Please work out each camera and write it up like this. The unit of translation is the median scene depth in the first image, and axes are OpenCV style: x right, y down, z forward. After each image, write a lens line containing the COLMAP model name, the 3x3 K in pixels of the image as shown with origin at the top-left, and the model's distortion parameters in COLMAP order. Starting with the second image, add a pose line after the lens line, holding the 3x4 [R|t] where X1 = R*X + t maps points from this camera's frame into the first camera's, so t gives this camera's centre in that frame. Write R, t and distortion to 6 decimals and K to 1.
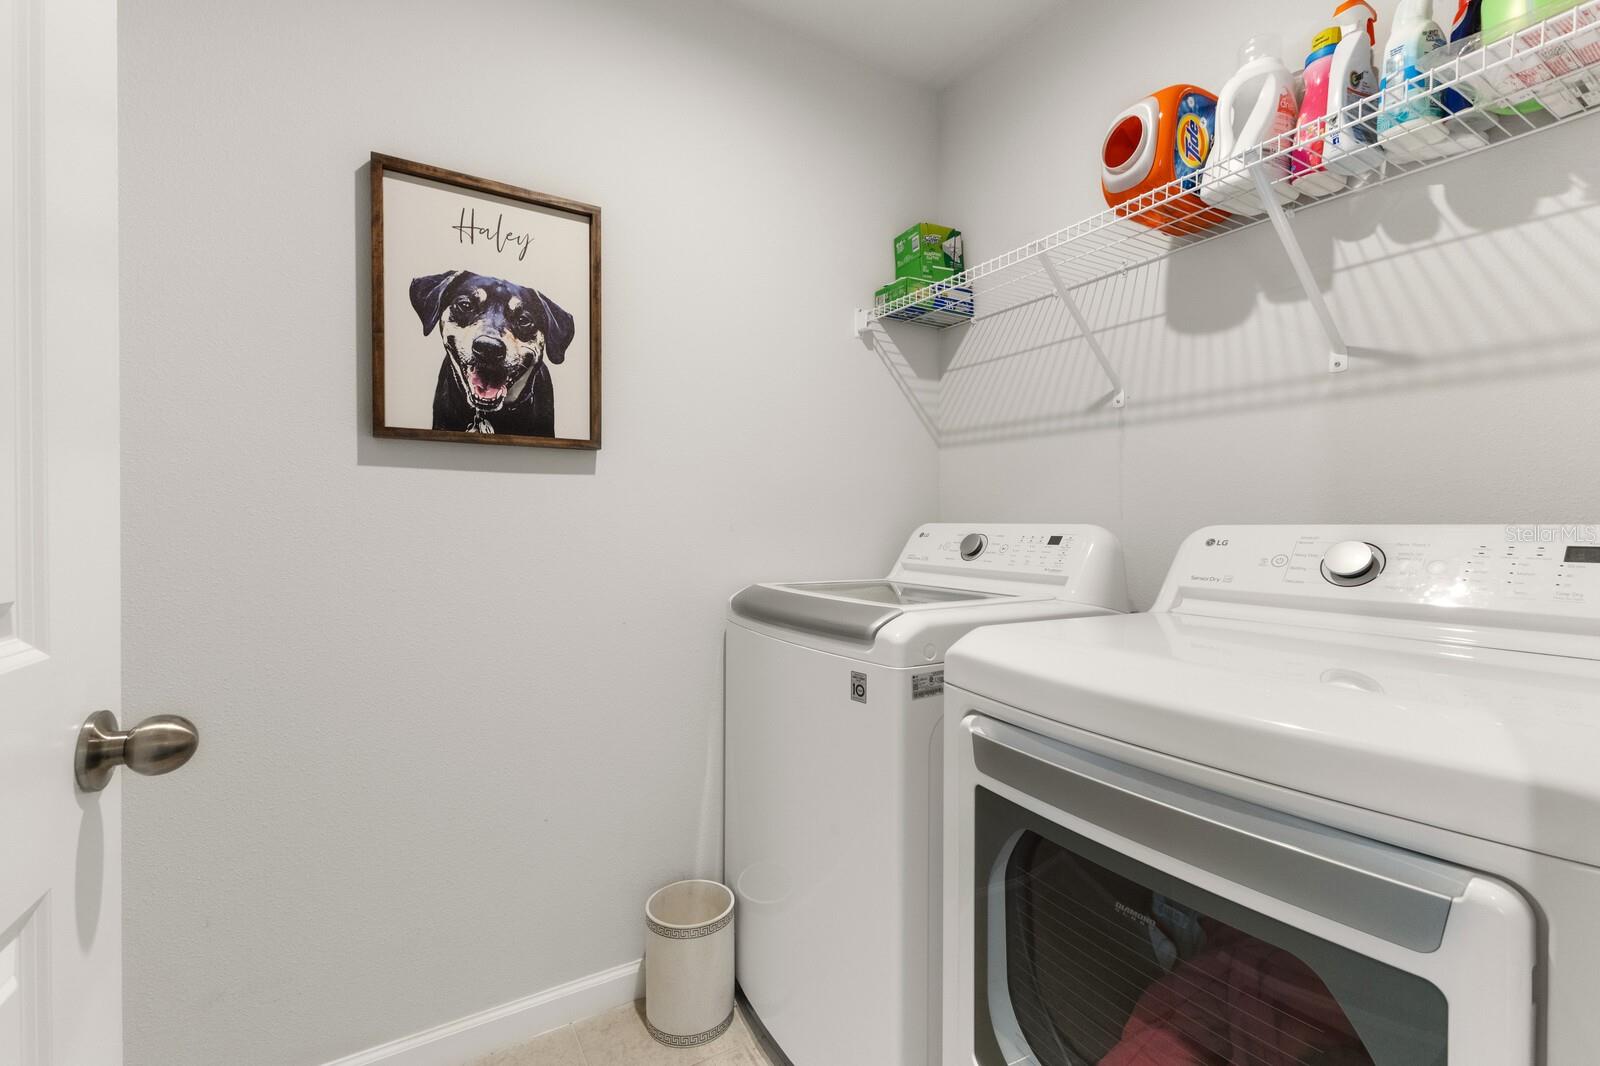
lens RADIAL K [[693.8, 0, 796.2], [0, 693.8, 535.3], [0, 0, 1]] dist [0.000403, -0.003153]
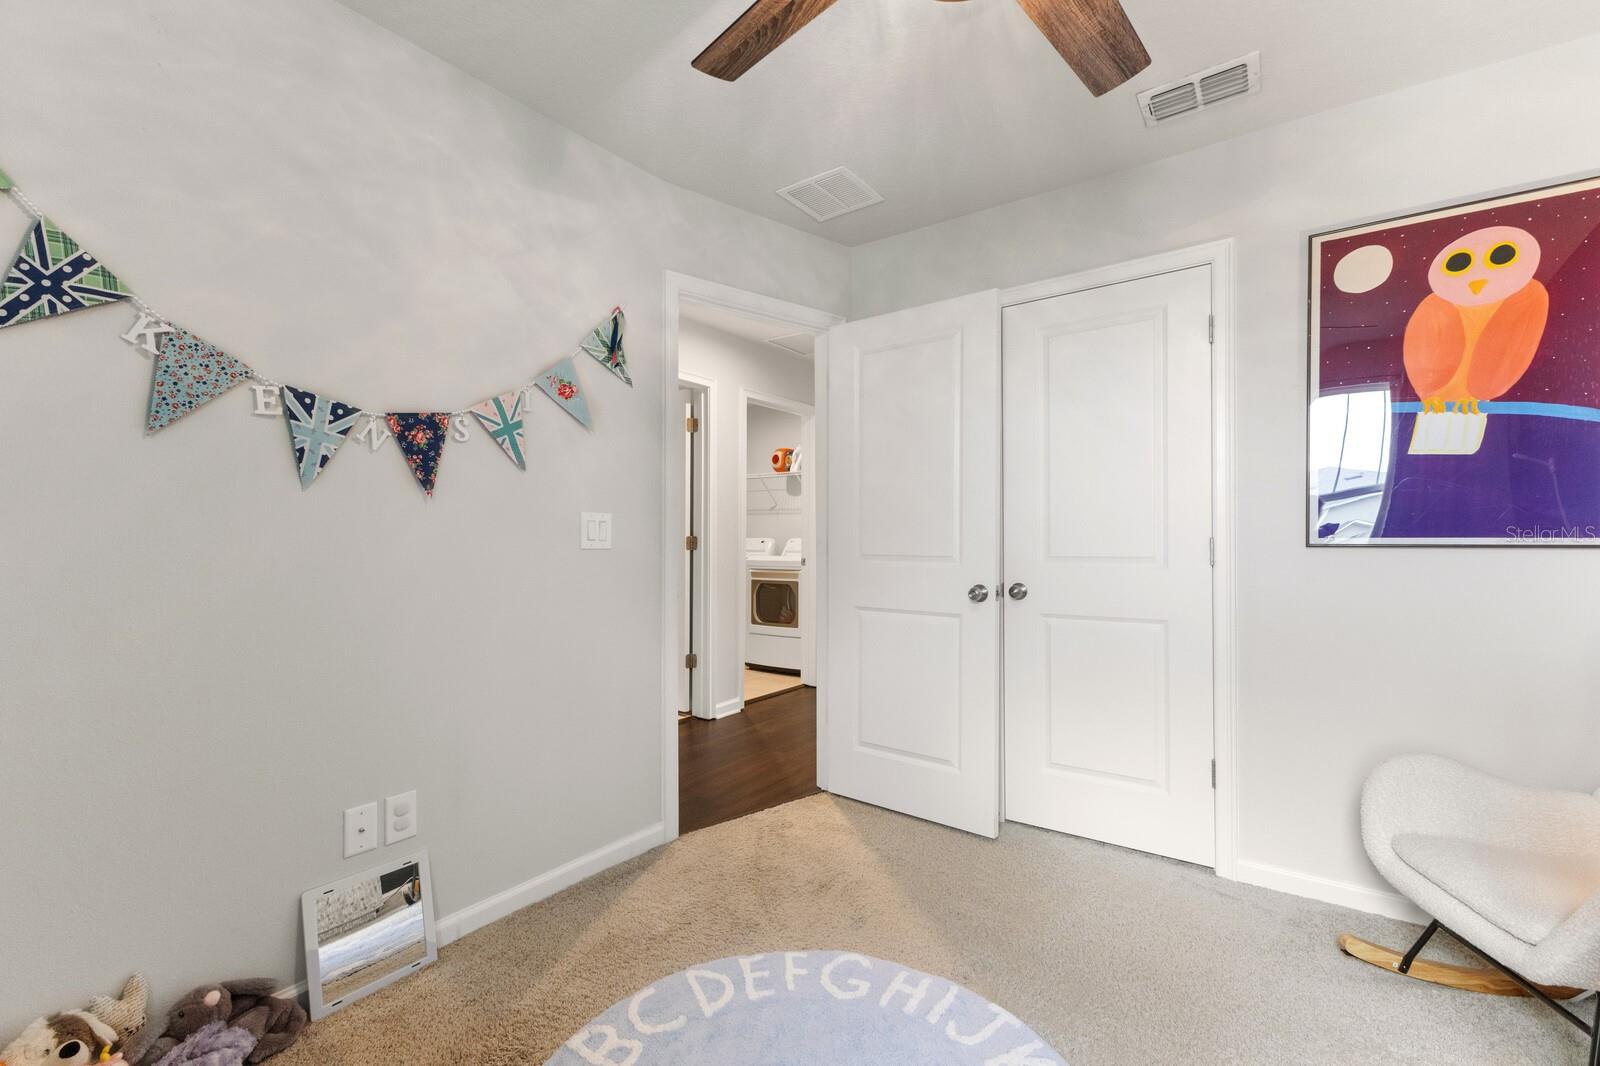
lens RADIAL K [[693.8, 0, 796.2], [0, 693.8, 535.3], [0, 0, 1]] dist [0.000403, -0.003153]
pose [[0.914715, 0.001381, 0.404096, -1.373913], [0.004254, 0.999906, -0.013048, 0.030057], [-0.404076, 0.013654, 0.914623, -3.534654]]
